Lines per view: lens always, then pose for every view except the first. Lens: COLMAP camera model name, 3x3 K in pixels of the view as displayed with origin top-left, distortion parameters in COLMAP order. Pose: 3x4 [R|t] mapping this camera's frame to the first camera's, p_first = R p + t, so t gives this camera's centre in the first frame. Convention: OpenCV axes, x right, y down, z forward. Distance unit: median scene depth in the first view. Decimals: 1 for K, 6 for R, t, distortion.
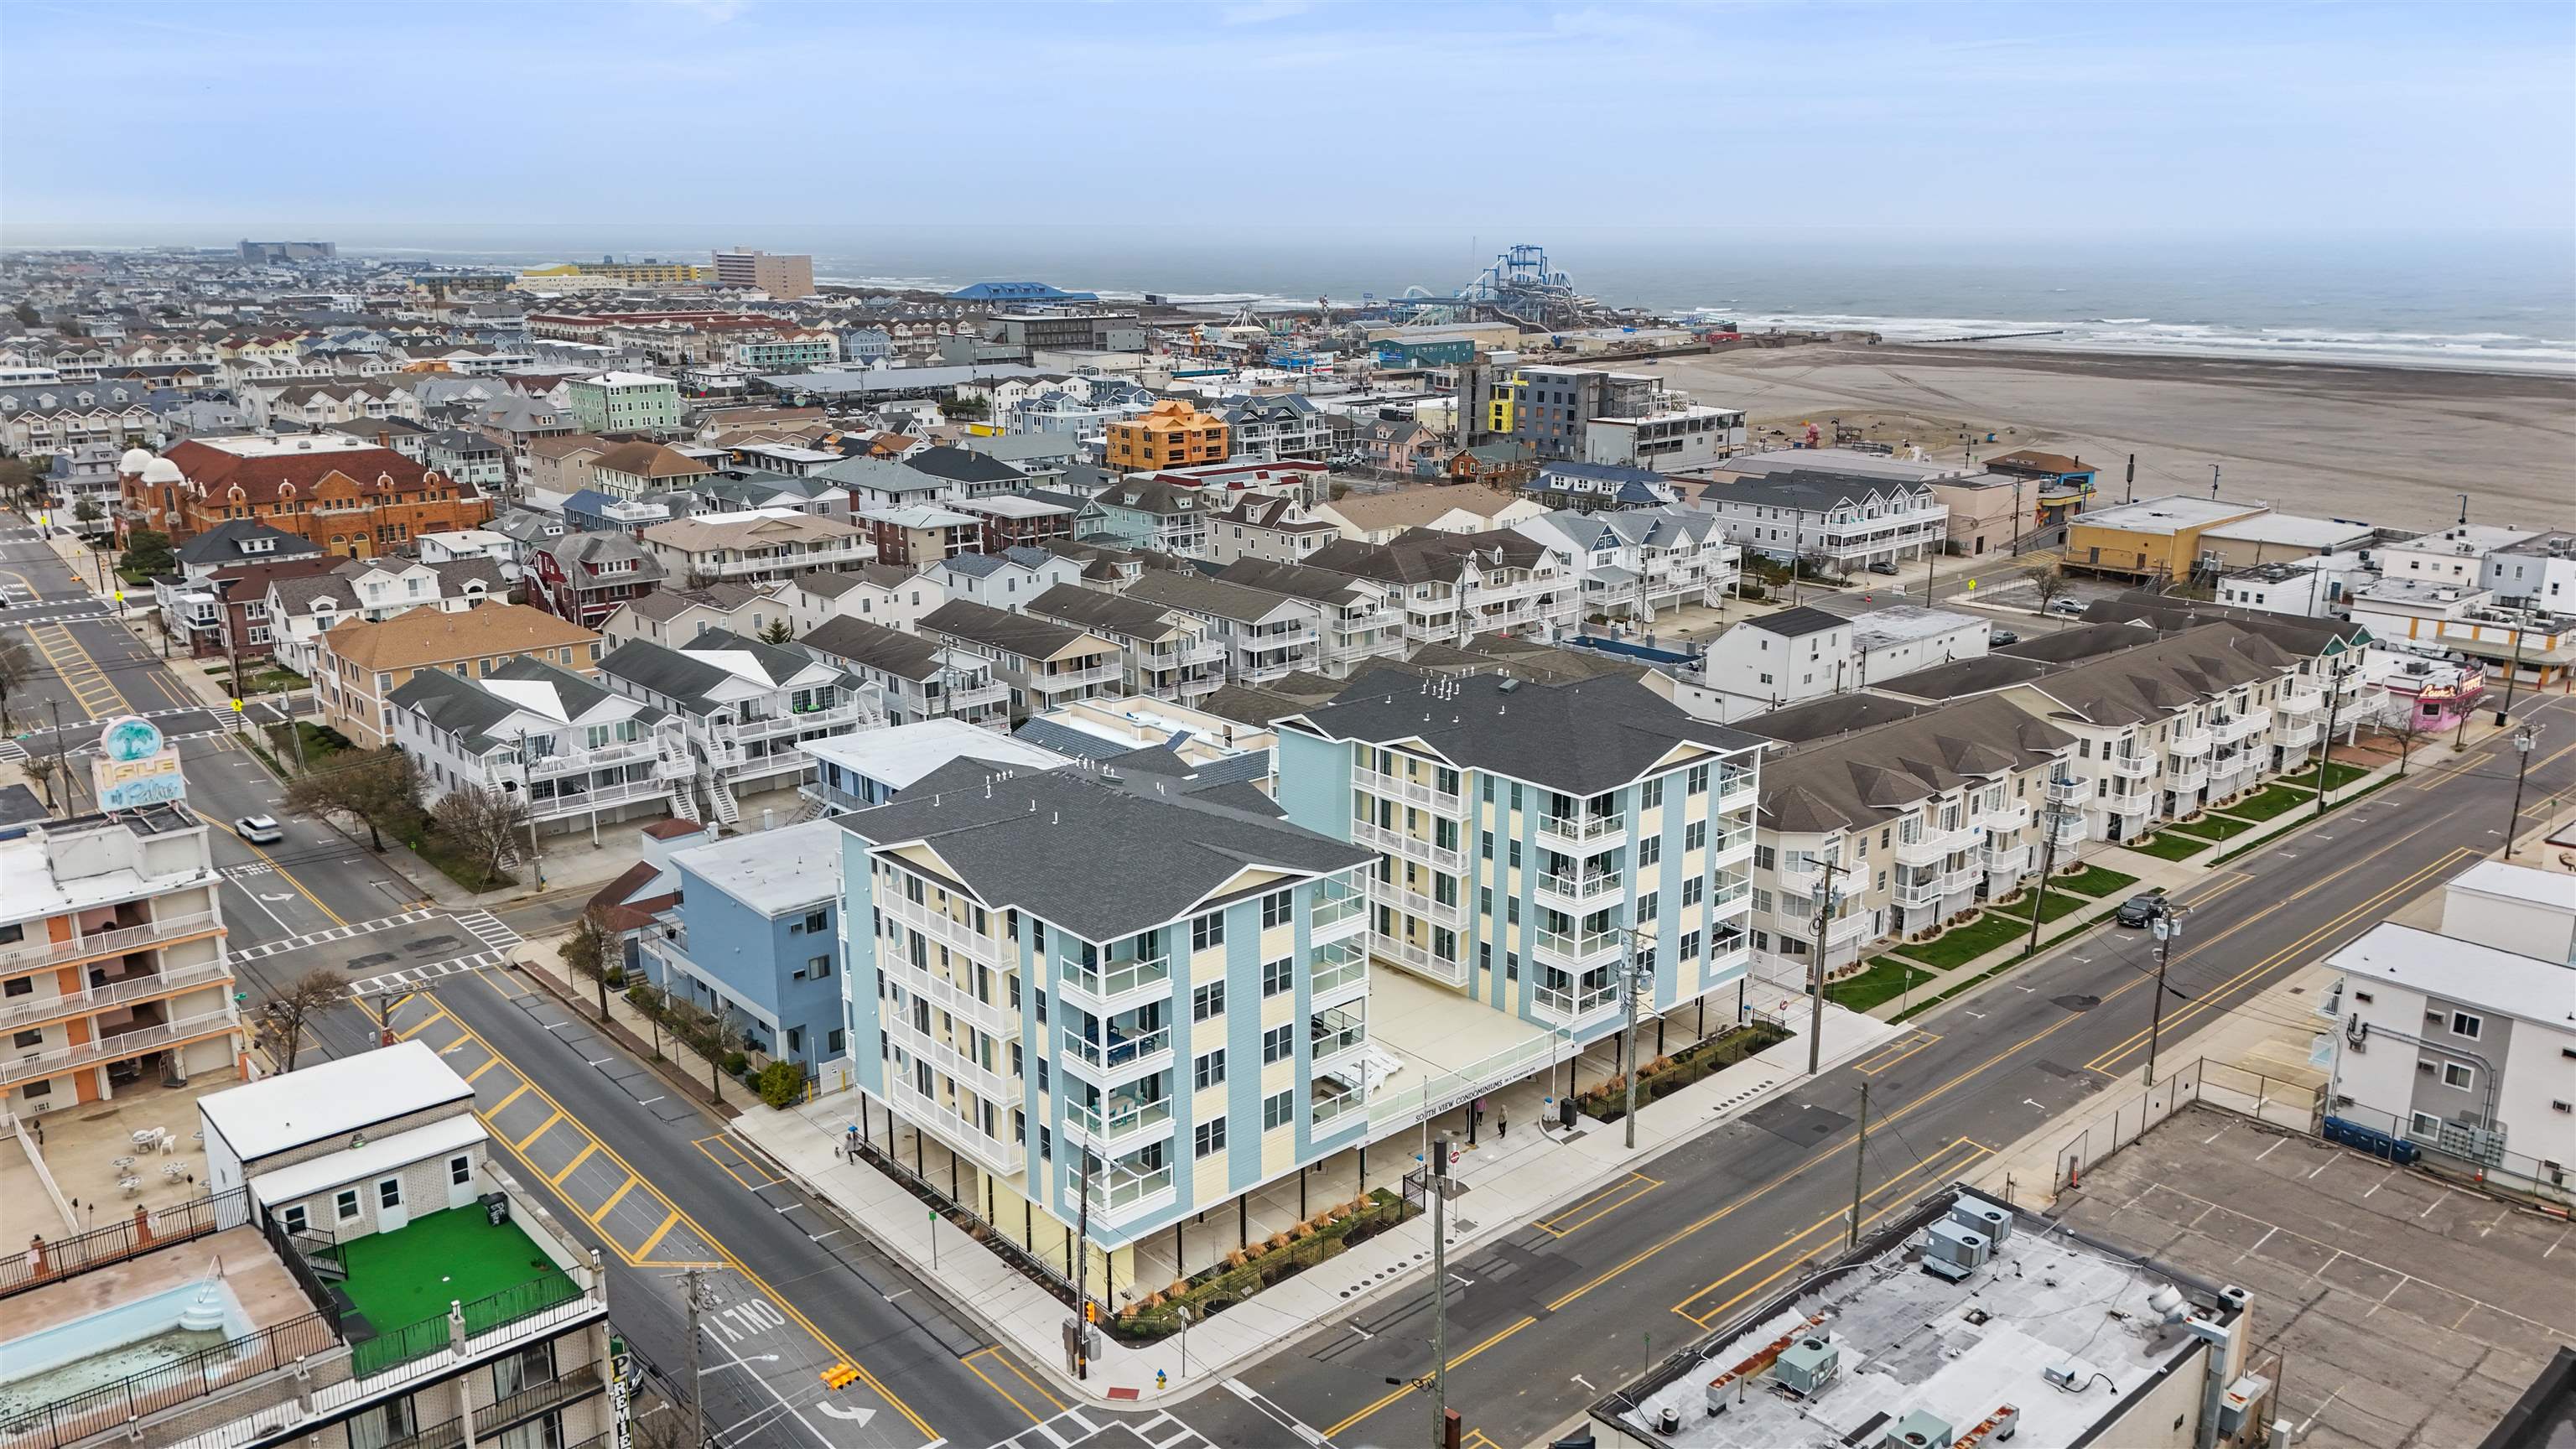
lens RADIAL K [[1895.1, 0, 1288.0], [0, 1895.1, 724.5], [0, 0, 1]] dist [0.083371, -0.108452]
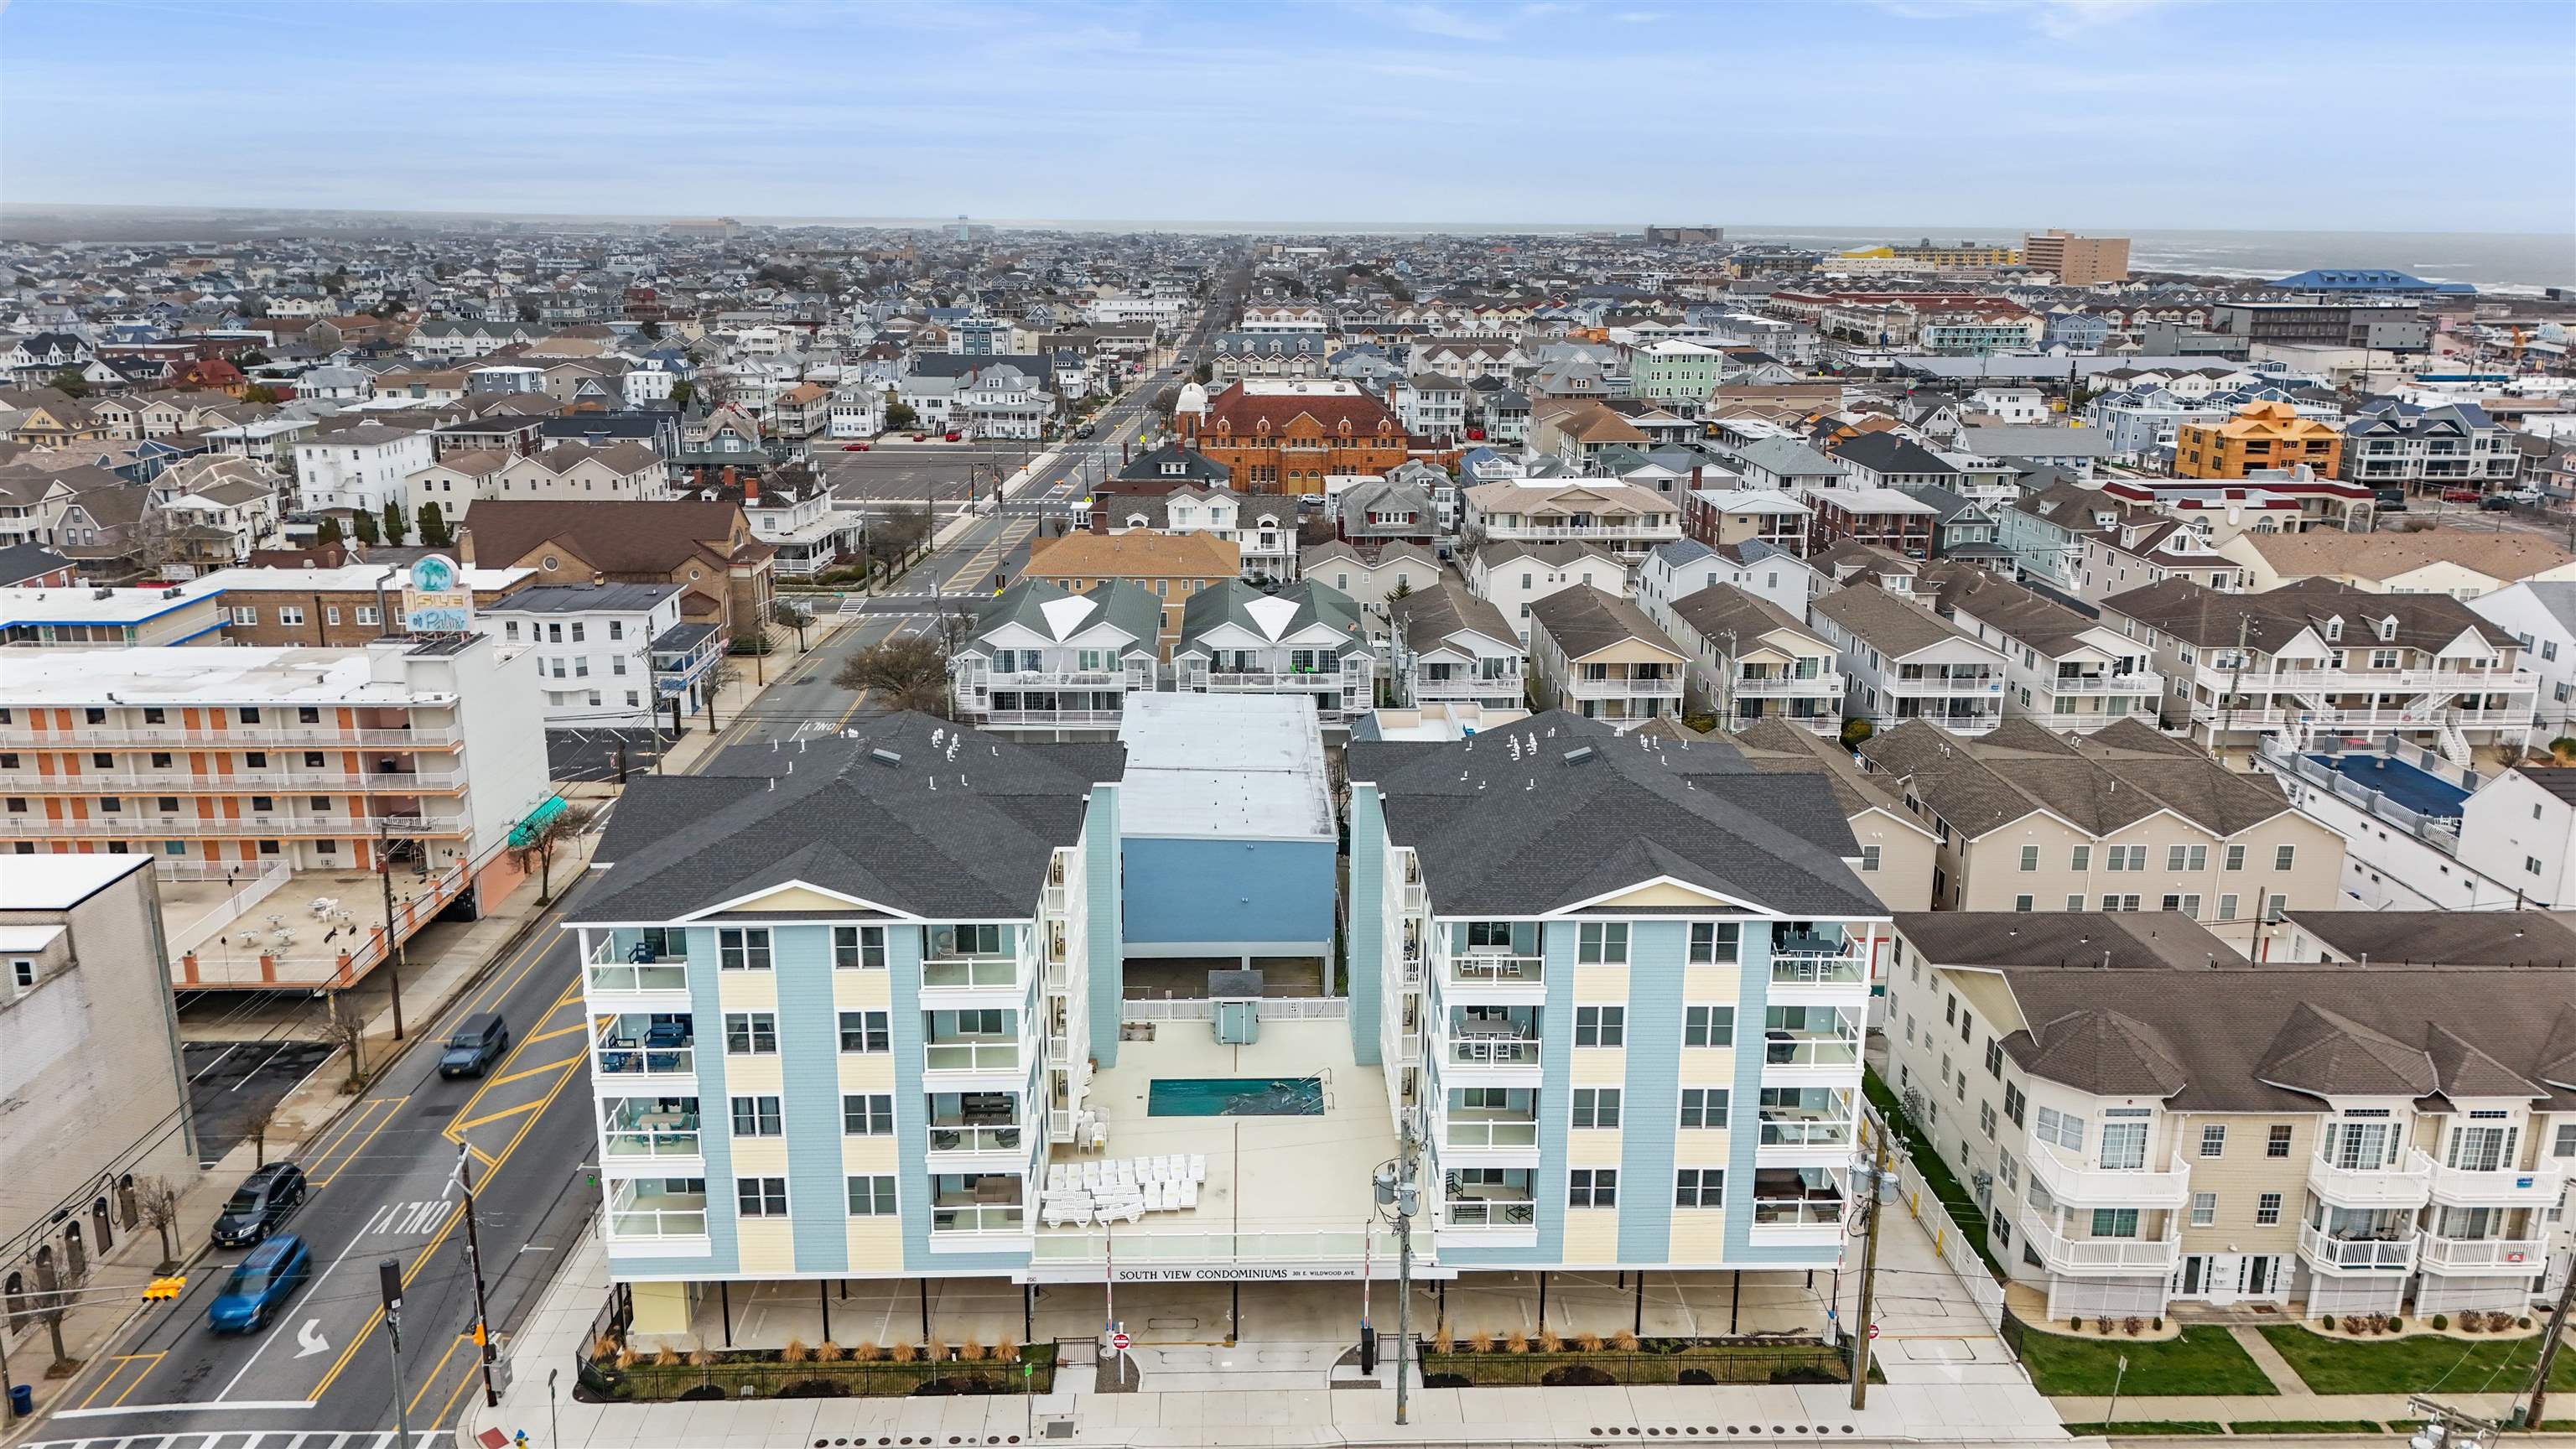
lens RADIAL K [[1875.2, 0, 1288.0], [0, 1875.2, 724.5], [0, 0, 1]] dist [0.083800, -0.085327]
pose [[0.764566, 0.174240, -0.620548, 0.257220], [-0.170026, 0.983188, 0.066577, -0.033106], [0.621716, 0.054607, 0.781337, 0.205938]]
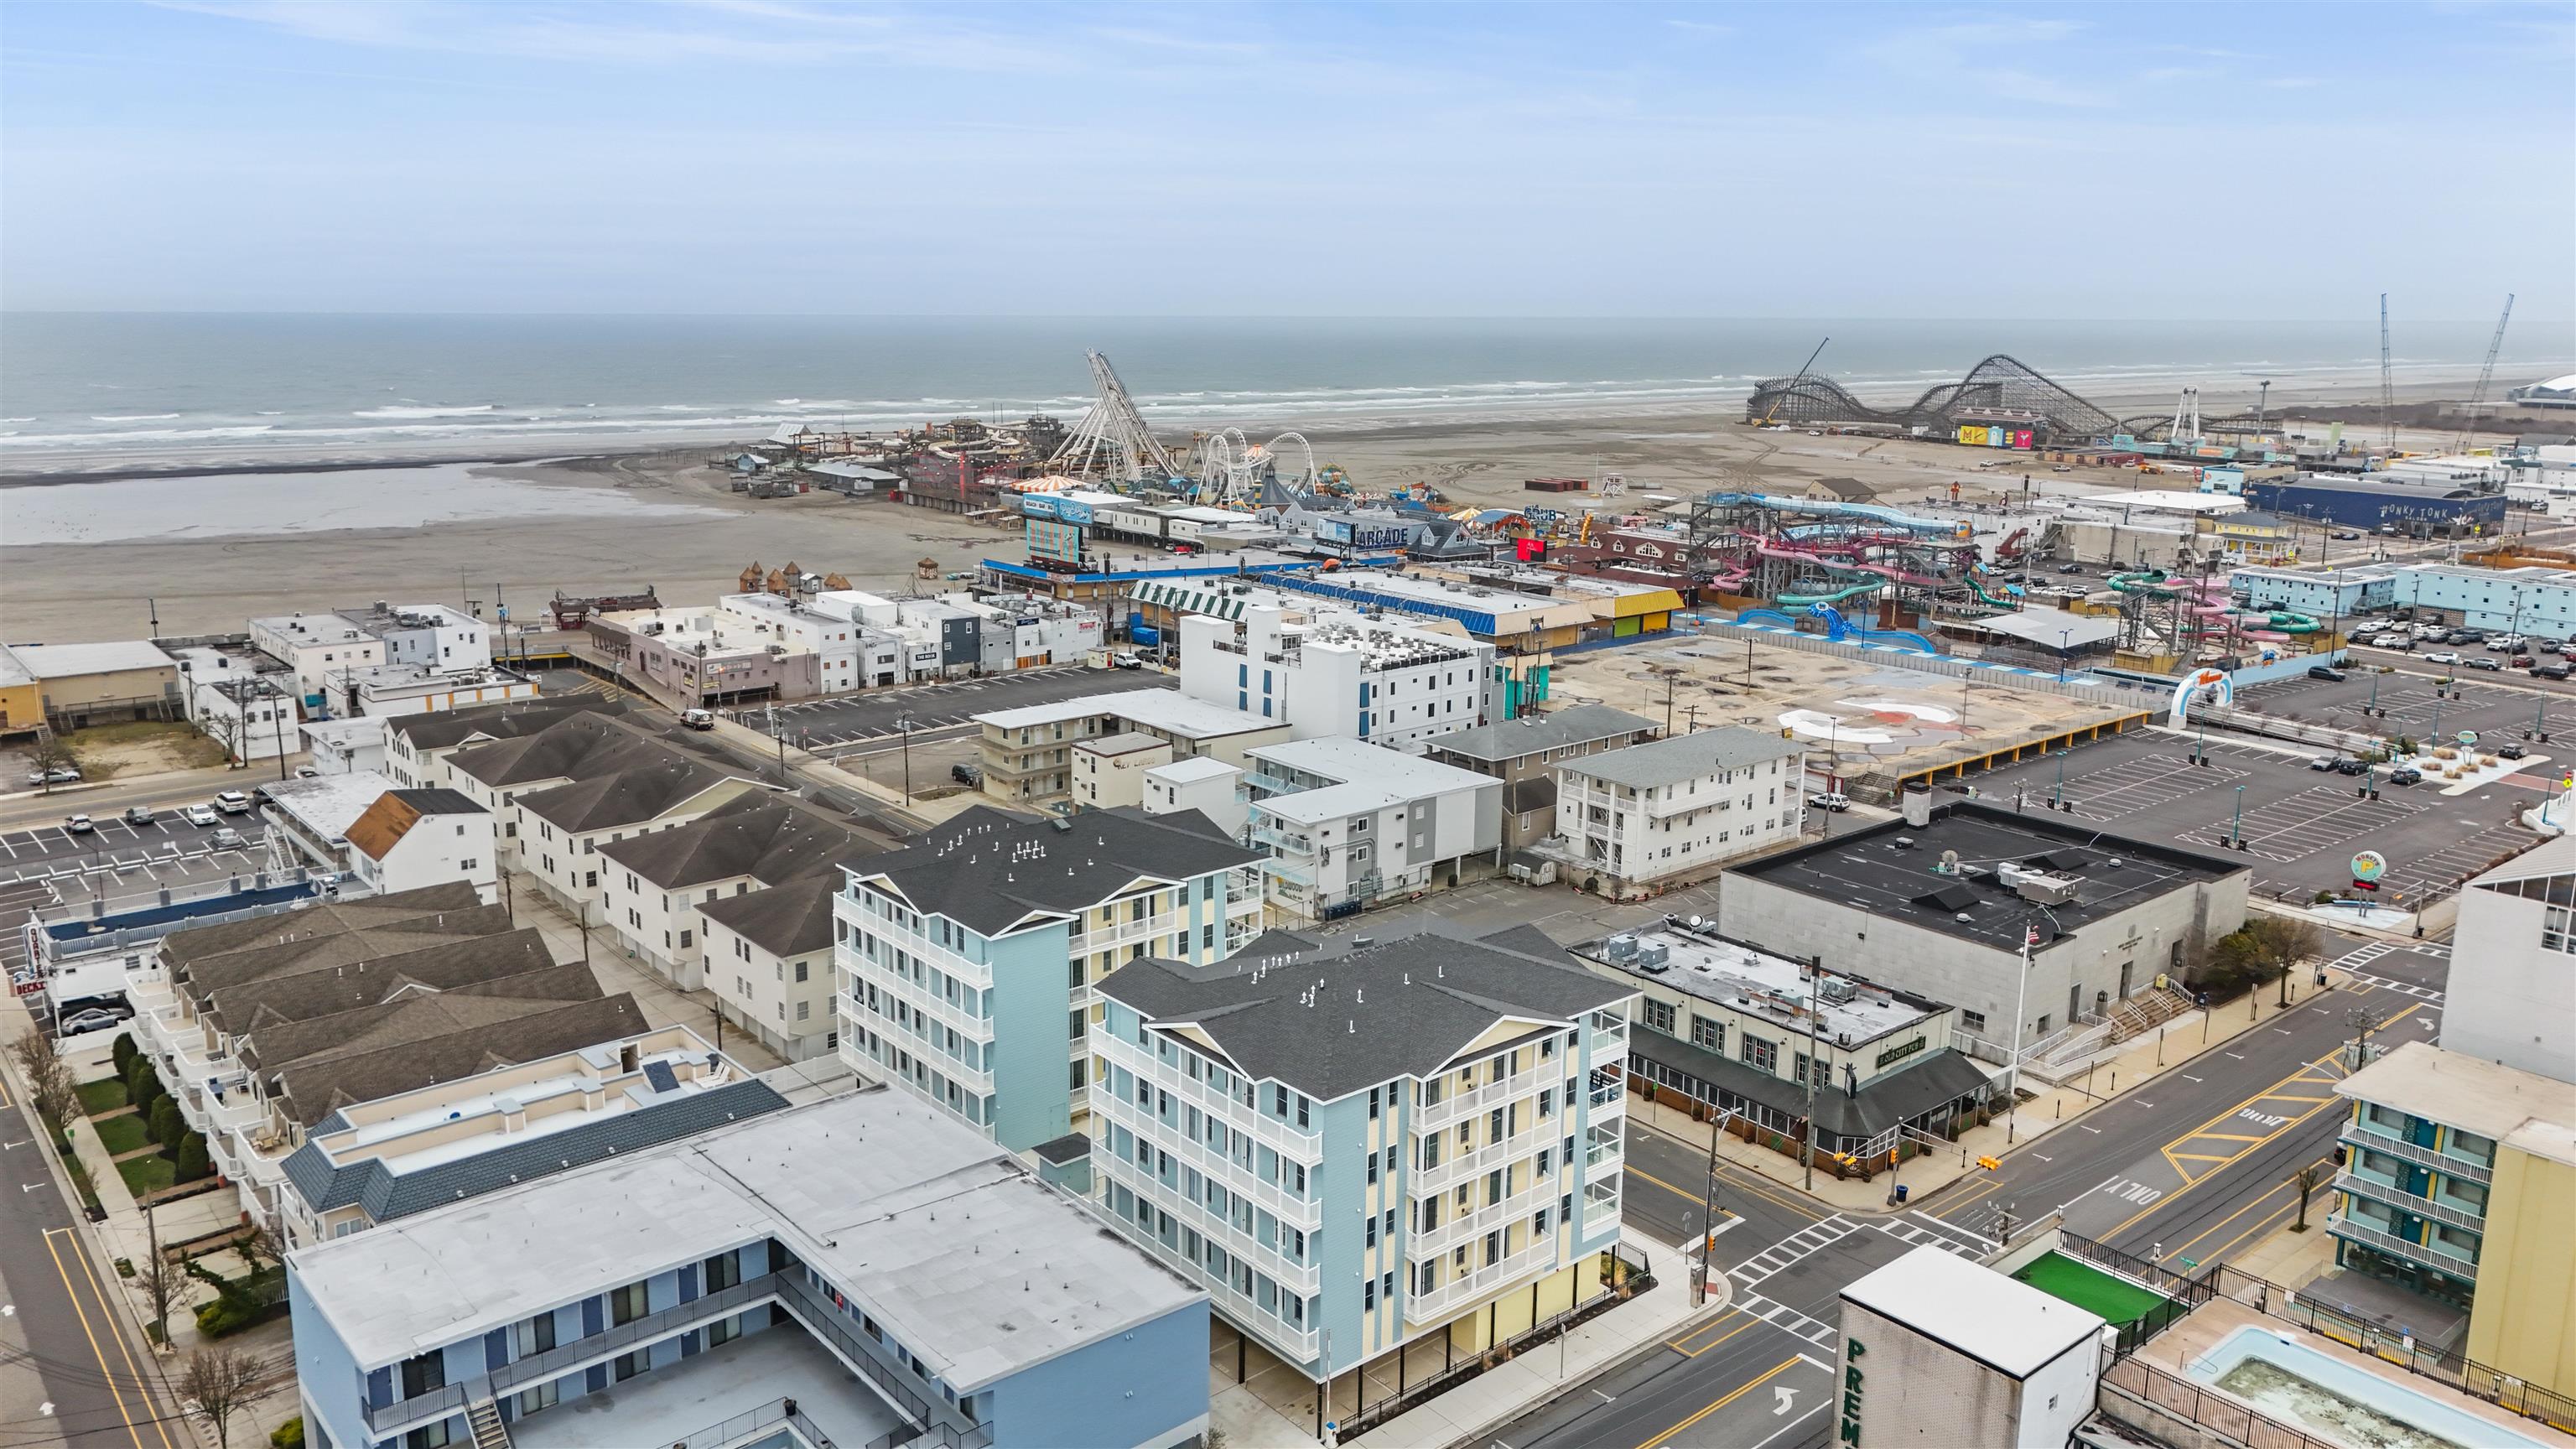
lens RADIAL K [[1875.2, 0, 1288.0], [0, 1875.2, 724.5], [0, 0, 1]] dist [0.083800, -0.085327]
pose [[0.019538, -0.217353, 0.975897, -0.506411], [0.244091, 0.947585, 0.206161, -0.145855], [-0.969555, 0.234180, 0.071568, 0.423847]]
